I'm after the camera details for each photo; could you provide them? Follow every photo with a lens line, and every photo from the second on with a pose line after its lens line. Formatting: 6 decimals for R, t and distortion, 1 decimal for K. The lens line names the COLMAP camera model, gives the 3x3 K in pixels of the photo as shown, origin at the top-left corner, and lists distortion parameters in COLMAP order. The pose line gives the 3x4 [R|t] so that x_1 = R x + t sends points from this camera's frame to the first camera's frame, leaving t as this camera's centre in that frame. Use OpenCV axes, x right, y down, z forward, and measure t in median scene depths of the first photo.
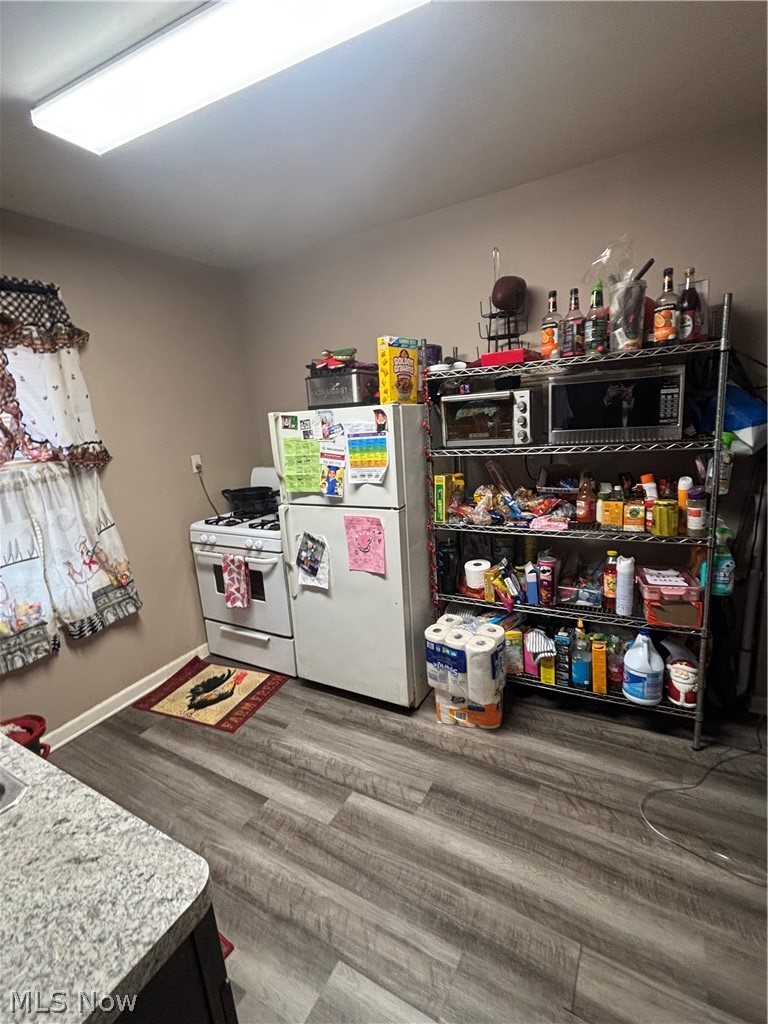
lens RADIAL K [[475.2, 0, 383.7], [0, 475.2, 513.2], [0, 0, 1]] dist [-0.001714, 0.000214]
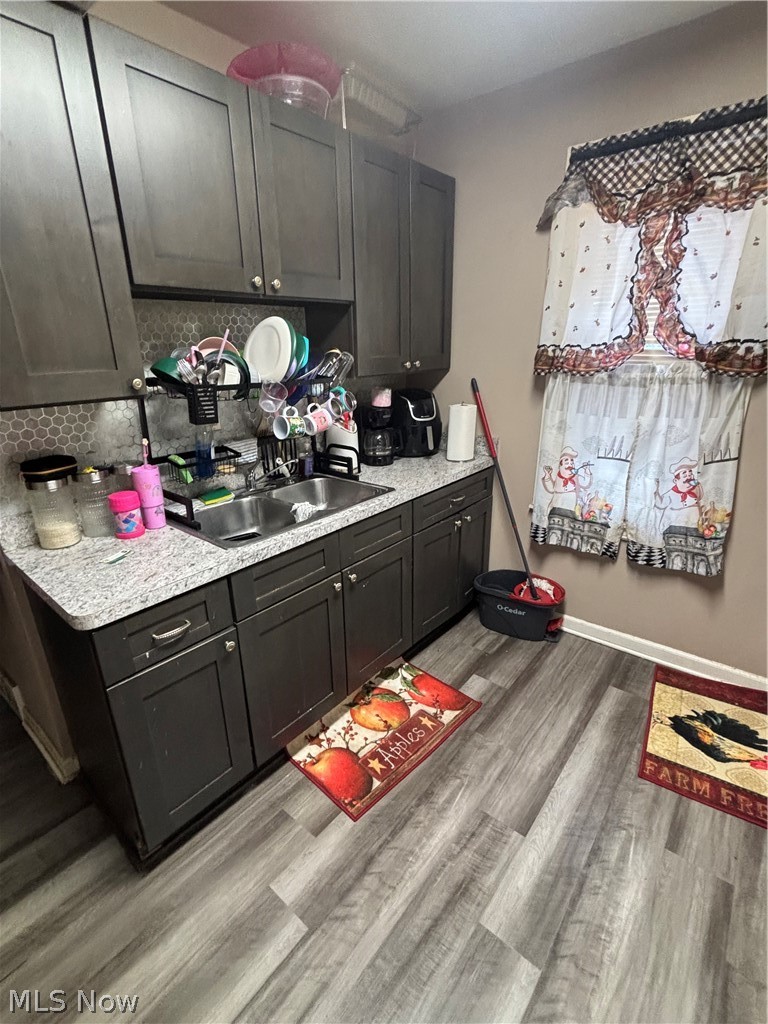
lens RADIAL K [[475.2, 0, 386.3], [0, 475.2, 512.3], [0, 0, 1]] dist [-0.001714, 0.000214]
pose [[-0.155021, 0.413147, -0.897373, 0.217985], [-0.189665, 0.879010, 0.437457, -0.129833], [0.969534, 0.238015, -0.057906, 0.567143]]
